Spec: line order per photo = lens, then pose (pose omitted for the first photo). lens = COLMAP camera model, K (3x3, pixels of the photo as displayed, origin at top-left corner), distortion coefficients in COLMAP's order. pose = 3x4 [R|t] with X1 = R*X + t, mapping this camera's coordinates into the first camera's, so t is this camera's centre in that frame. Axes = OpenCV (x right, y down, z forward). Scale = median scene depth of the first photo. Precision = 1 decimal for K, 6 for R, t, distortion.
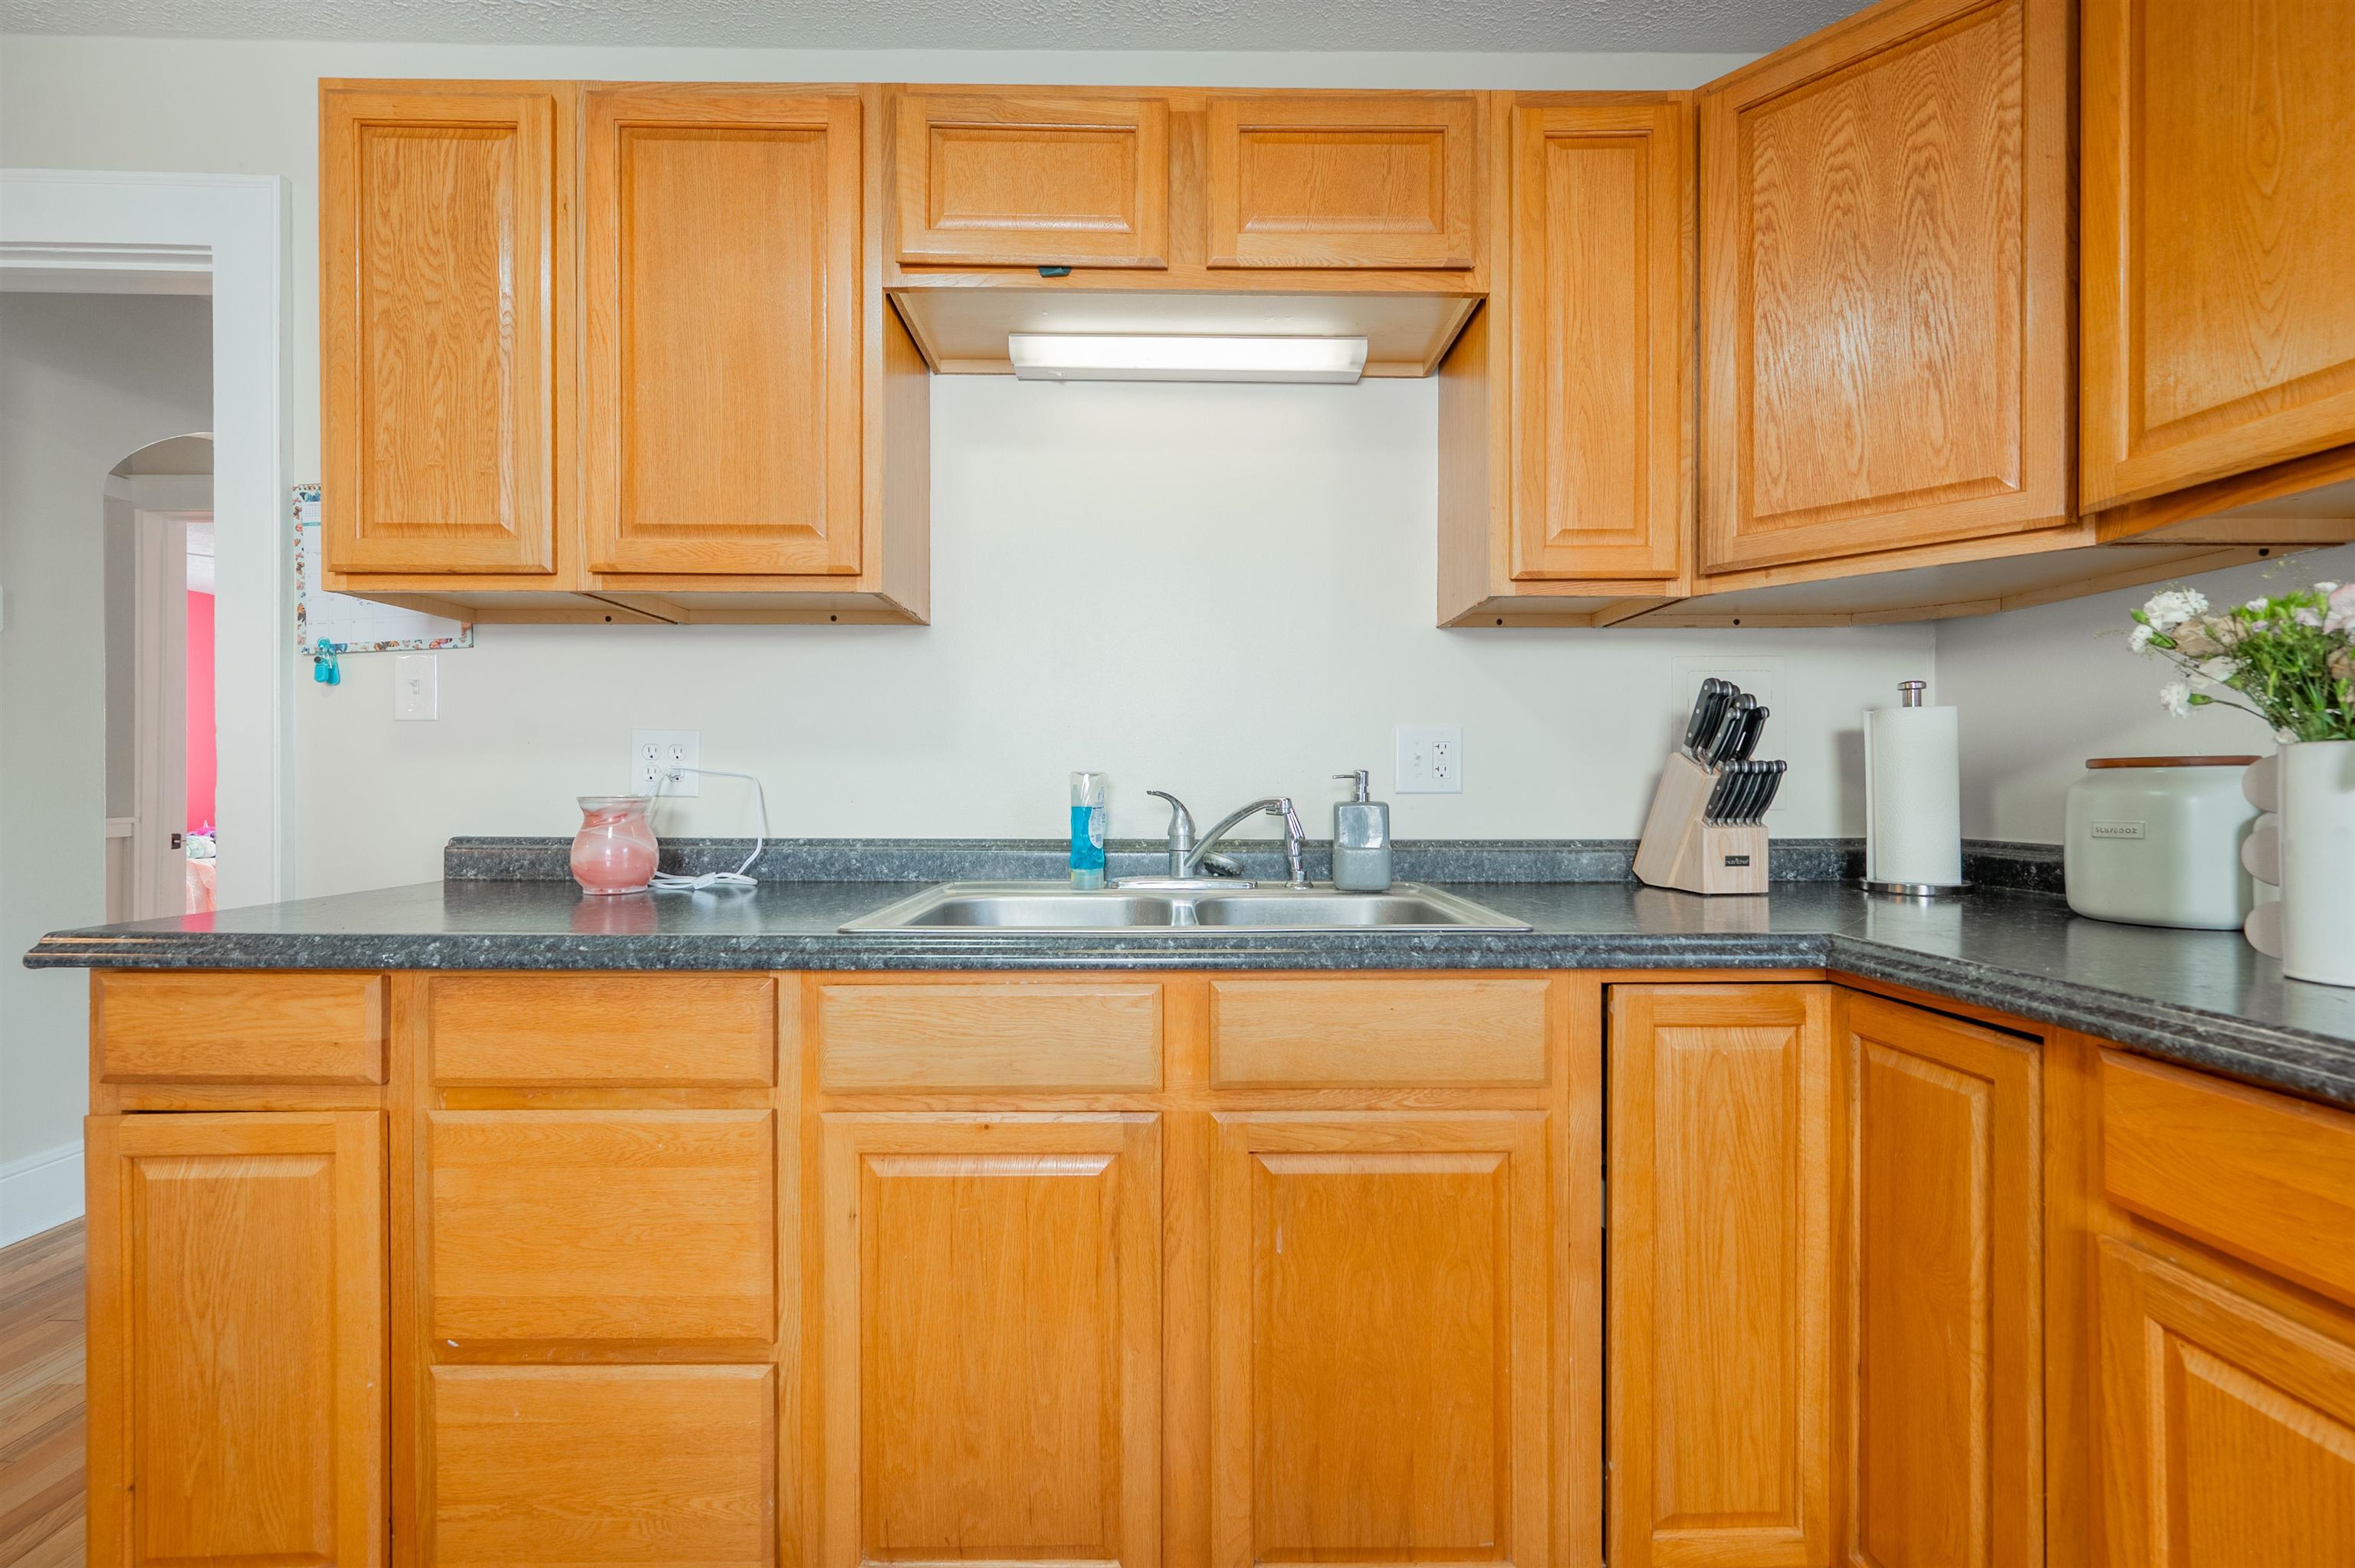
lens RADIAL K [[939.4, 0, 1179.3], [0, 939.4, 785.7], [0, 0, 1]] dist [0.001116, 0.000495]
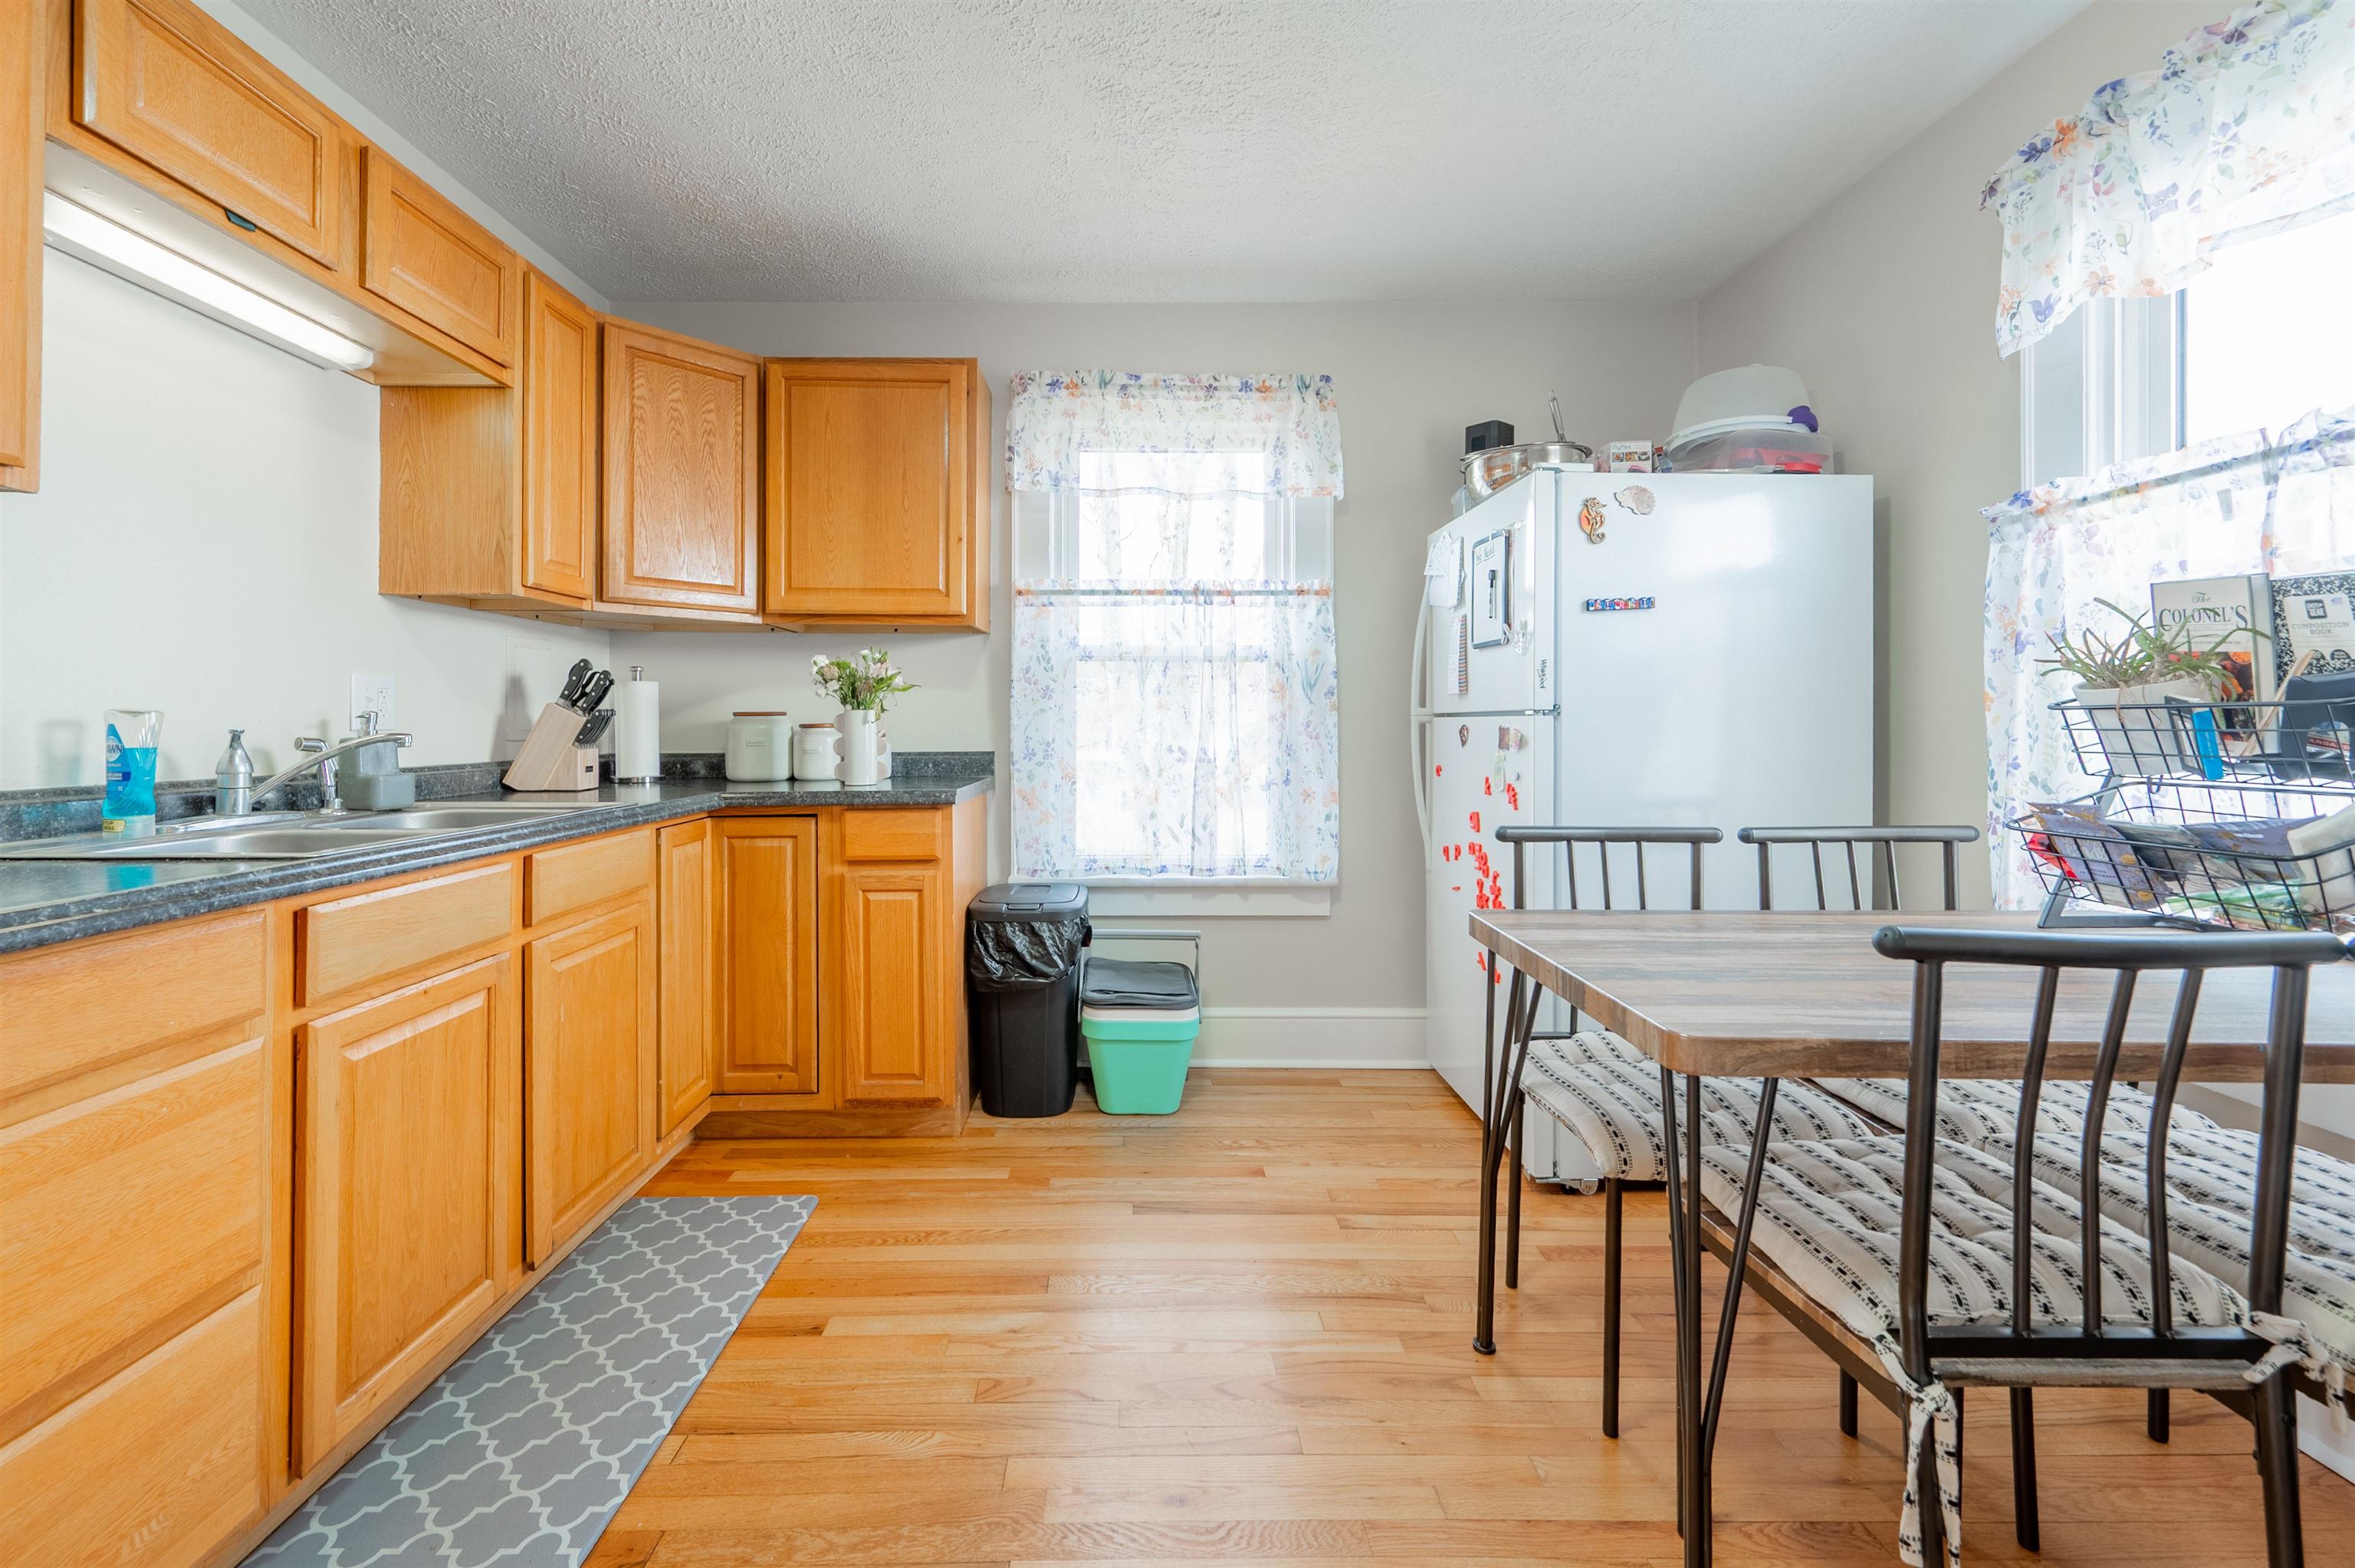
lens RADIAL K [[953.2, 0, 1146.4], [0, 953.2, 719.8], [0, 0, 1]] dist [0.002583, 0.000080]
pose [[-0.004164, 0.003336, 0.999986, -1.198992], [0.000708, 0.999994, -0.003333, -0.001148], [-0.999991, 0.000694, -0.004166, 0.021066]]
